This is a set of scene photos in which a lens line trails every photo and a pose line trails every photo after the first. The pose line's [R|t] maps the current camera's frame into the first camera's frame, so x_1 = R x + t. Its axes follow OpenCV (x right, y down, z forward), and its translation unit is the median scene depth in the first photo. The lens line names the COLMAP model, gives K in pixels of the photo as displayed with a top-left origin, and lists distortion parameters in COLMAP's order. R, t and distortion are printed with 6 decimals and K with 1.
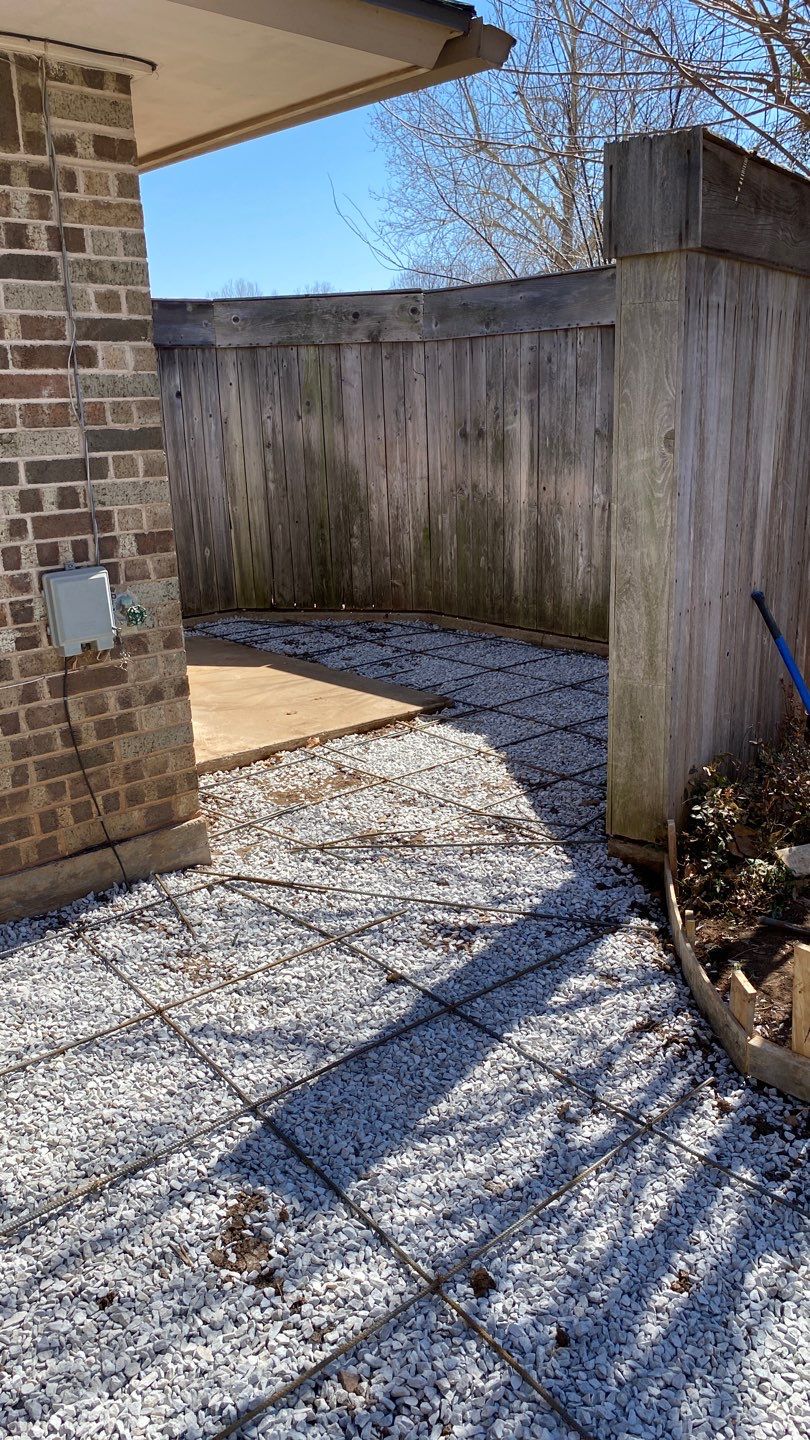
lens RADIAL K [[1104.7, 0, 416.0], [0, 1104.7, 711.1], [0, 0, 1]] dist [0.090731, -0.120201]
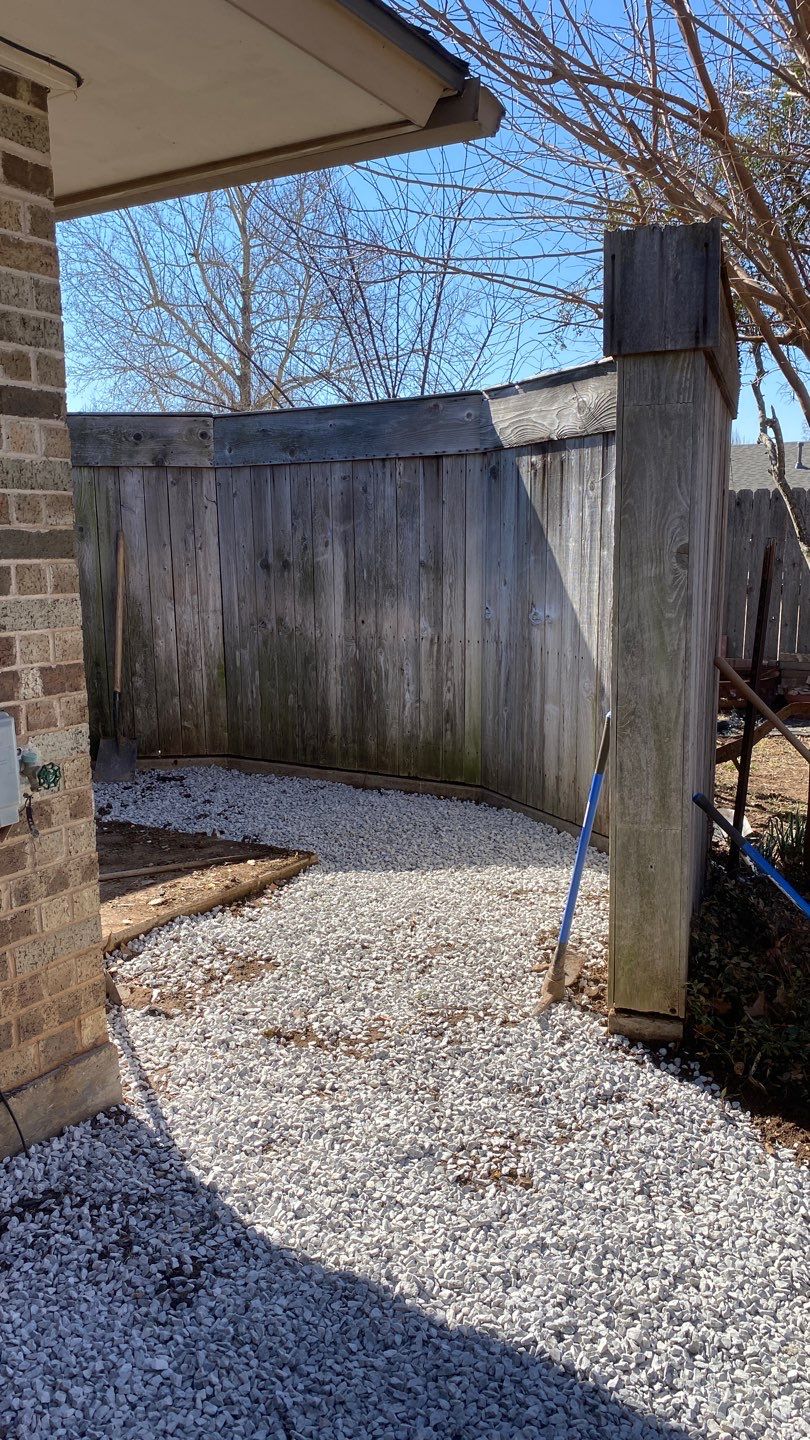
lens RADIAL K [[1087.7, 0, 419.9], [0, 1087.7, 718.9], [0, 0, 1]] dist [0.093050, -0.120440]
pose [[0.953999, -0.028634, 0.298438, -0.222031], [0.063711, 0.992055, -0.108479, -0.027802], [-0.292961, 0.122503, 0.948244, 0.220905]]
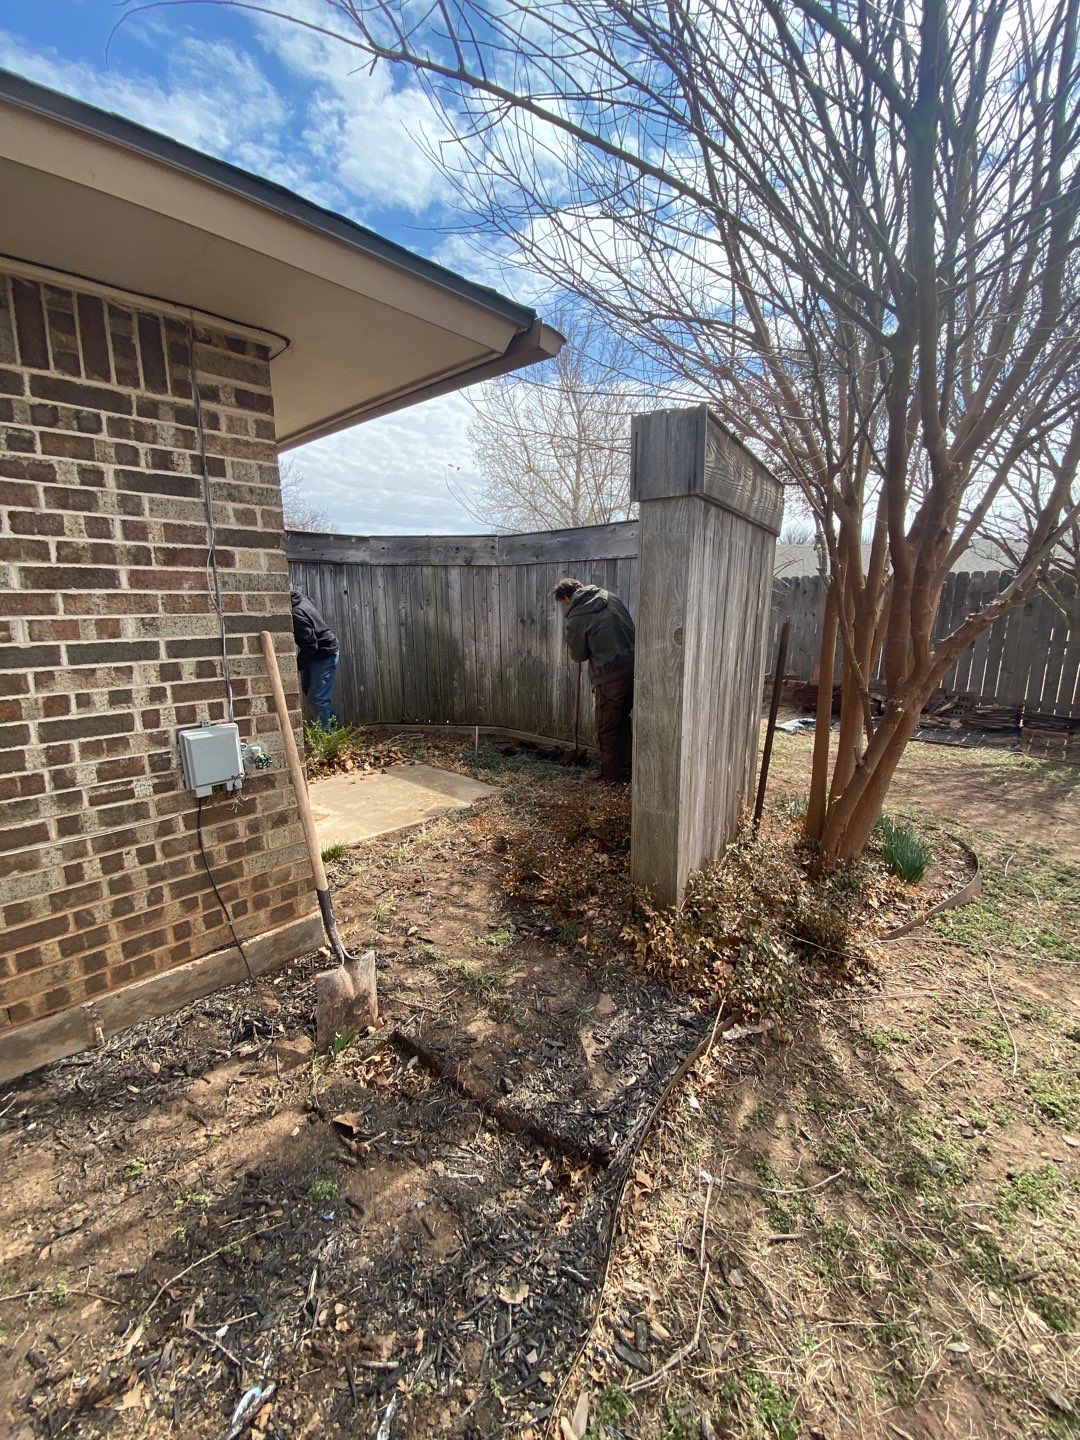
lens RADIAL K [[583.9, 0, 544.1], [0, 583.9, 718.2], [0, 0, 1]] dist [0.045271, -0.038589]
pose [[0.996350, 0.011333, 0.084604, 0.006806], [-0.005052, 0.997239, -0.074084, -0.083032], [-0.085210, 0.073386, 0.993657, 0.295430]]
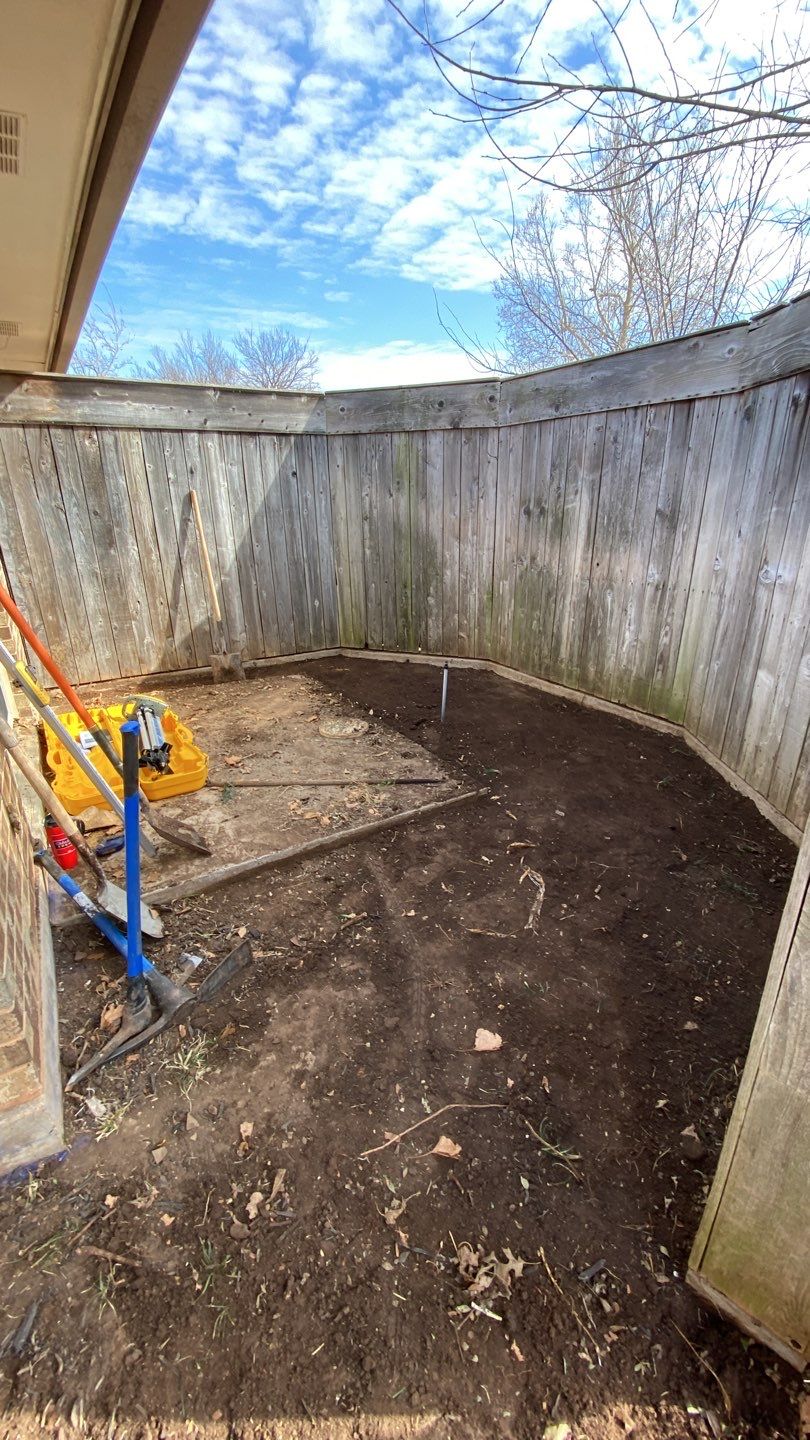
lens RADIAL K [[584.4, 0, 404.1], [0, 584.4, 716.6], [0, 0, 1]] dist [0.047358, -0.035035]
pose [[0.984925, 0.075494, -0.155637, 0.057521], [-0.060682, 0.993352, 0.097823, -0.185663], [0.161987, -0.086904, 0.982959, 0.745545]]
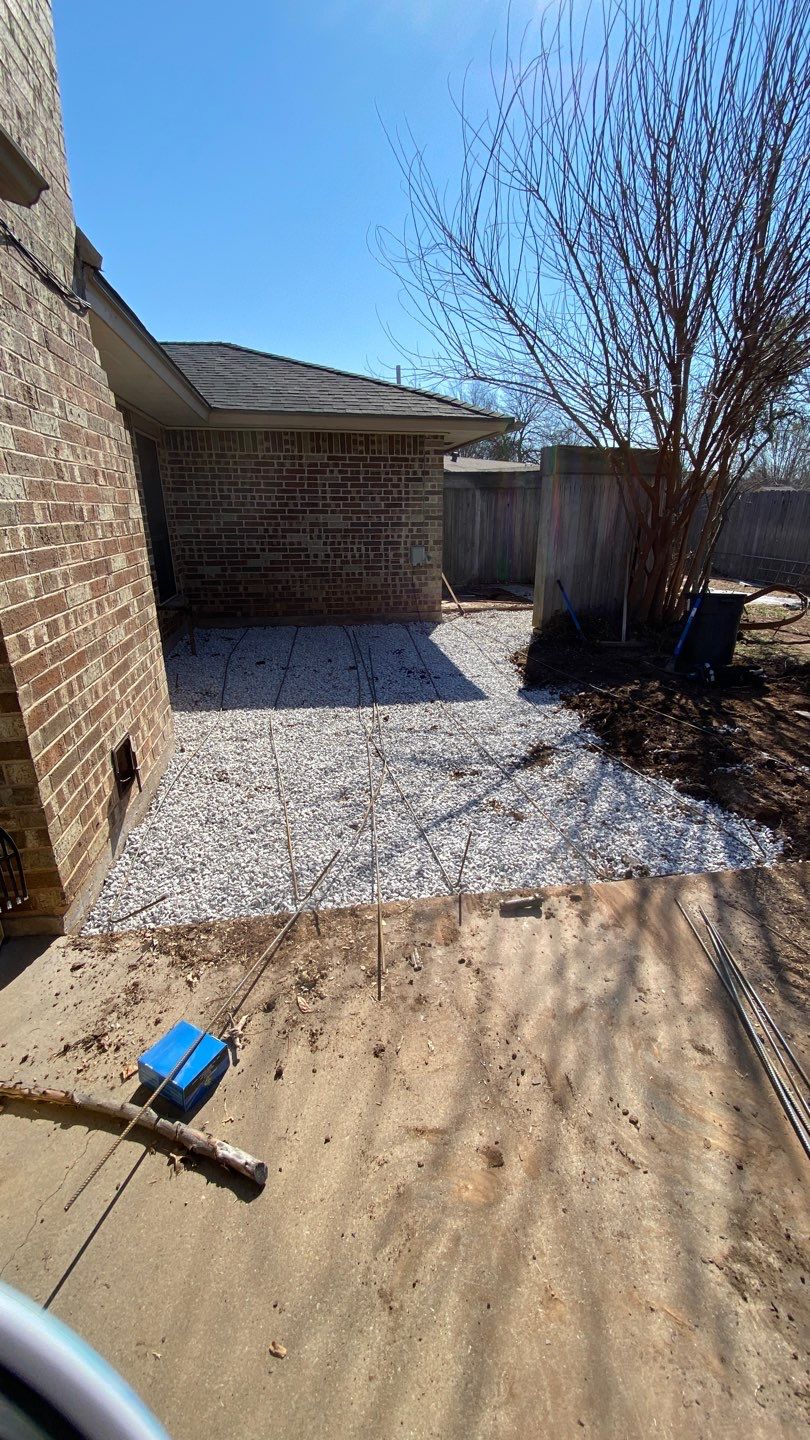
lens RADIAL K [[577.4, 0, 405.0], [0, 577.4, 720.0], [0, 0, 1]] dist [0.059099, -0.052912]
pose [[0.848379, 0.204435, -0.488323, 0.891059], [-0.162036, 0.978434, 0.128109, 0.254298], [0.503981, -0.029559, 0.863209, -1.029082]]
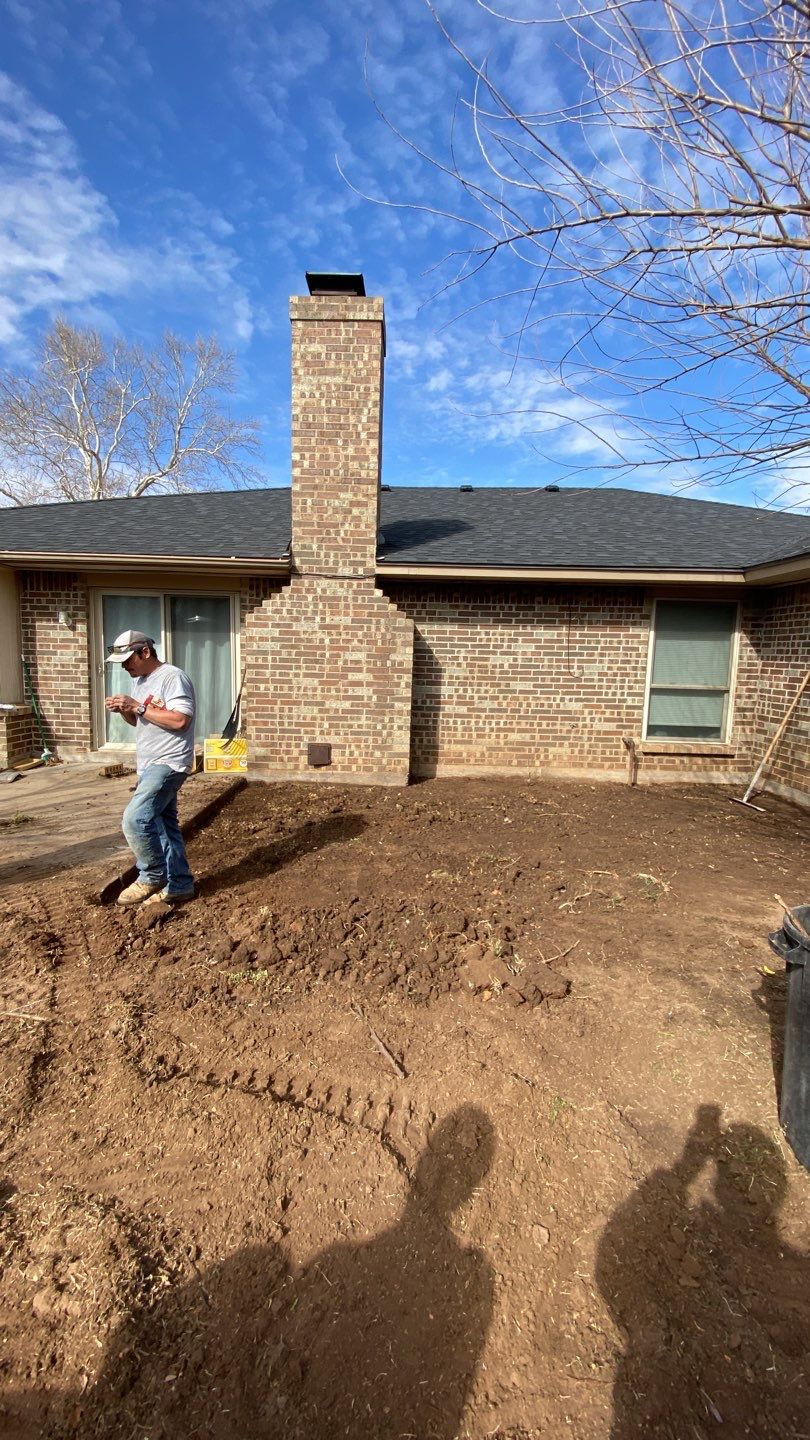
lens RADIAL K [[577.4, 0, 405.0], [0, 577.4, 720.0], [0, 0, 1]] dist [0.059099, -0.052912]
pose [[-0.666771, 0.097180, -0.738899, 1.385434], [-0.206083, 0.928760, 0.308116, -0.263721], [0.716203, 0.357717, -0.599243, 0.752292]]
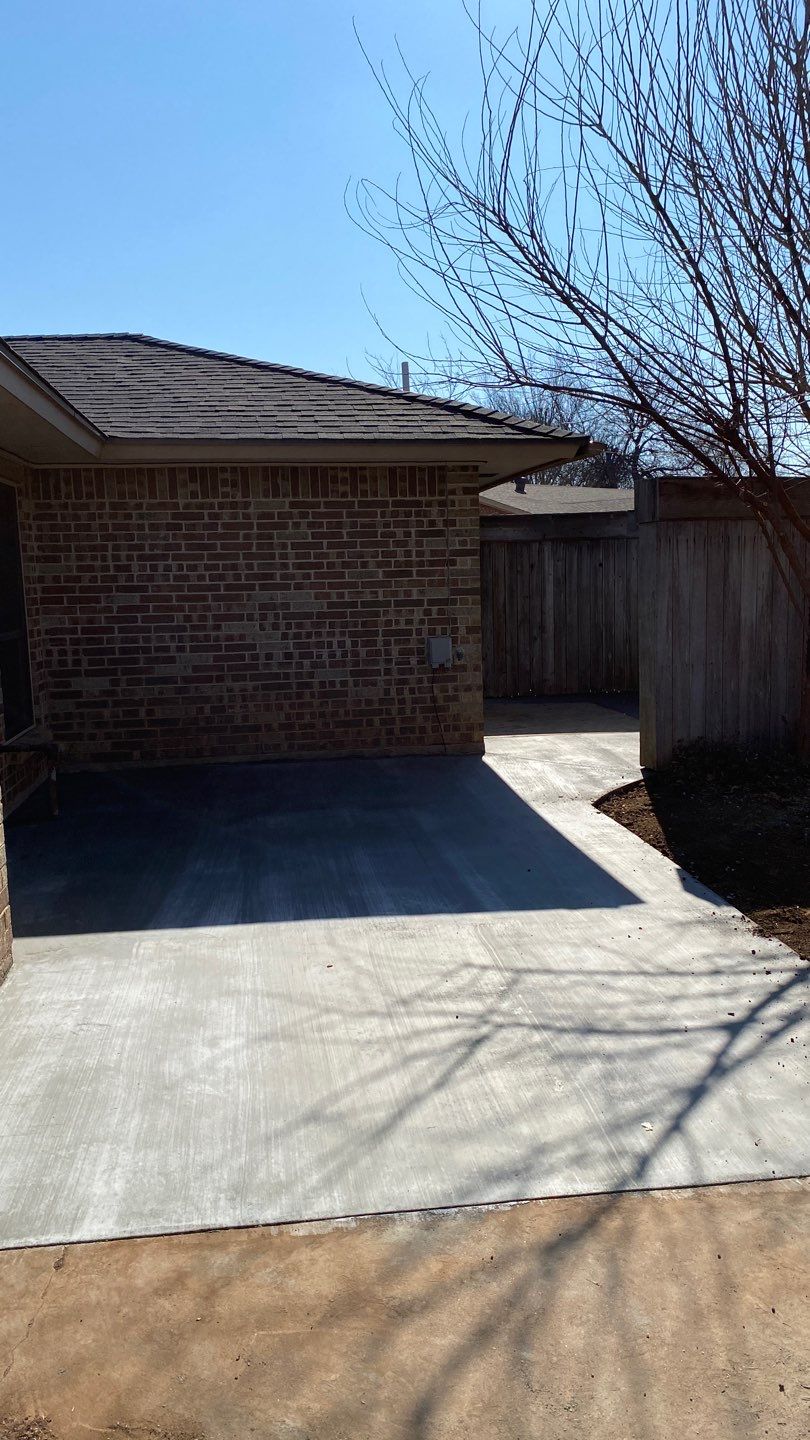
lens RADIAL K [[1074.1, 0, 413.9], [0, 1074.1, 714.9], [0, 0, 1]] dist [0.141674, -0.344921]
pose [[0.834669, 0.080310, -0.544865, 1.015433], [-0.144800, 0.986506, -0.076411, 0.252292], [0.531376, 0.142675, 0.835035, -1.125762]]
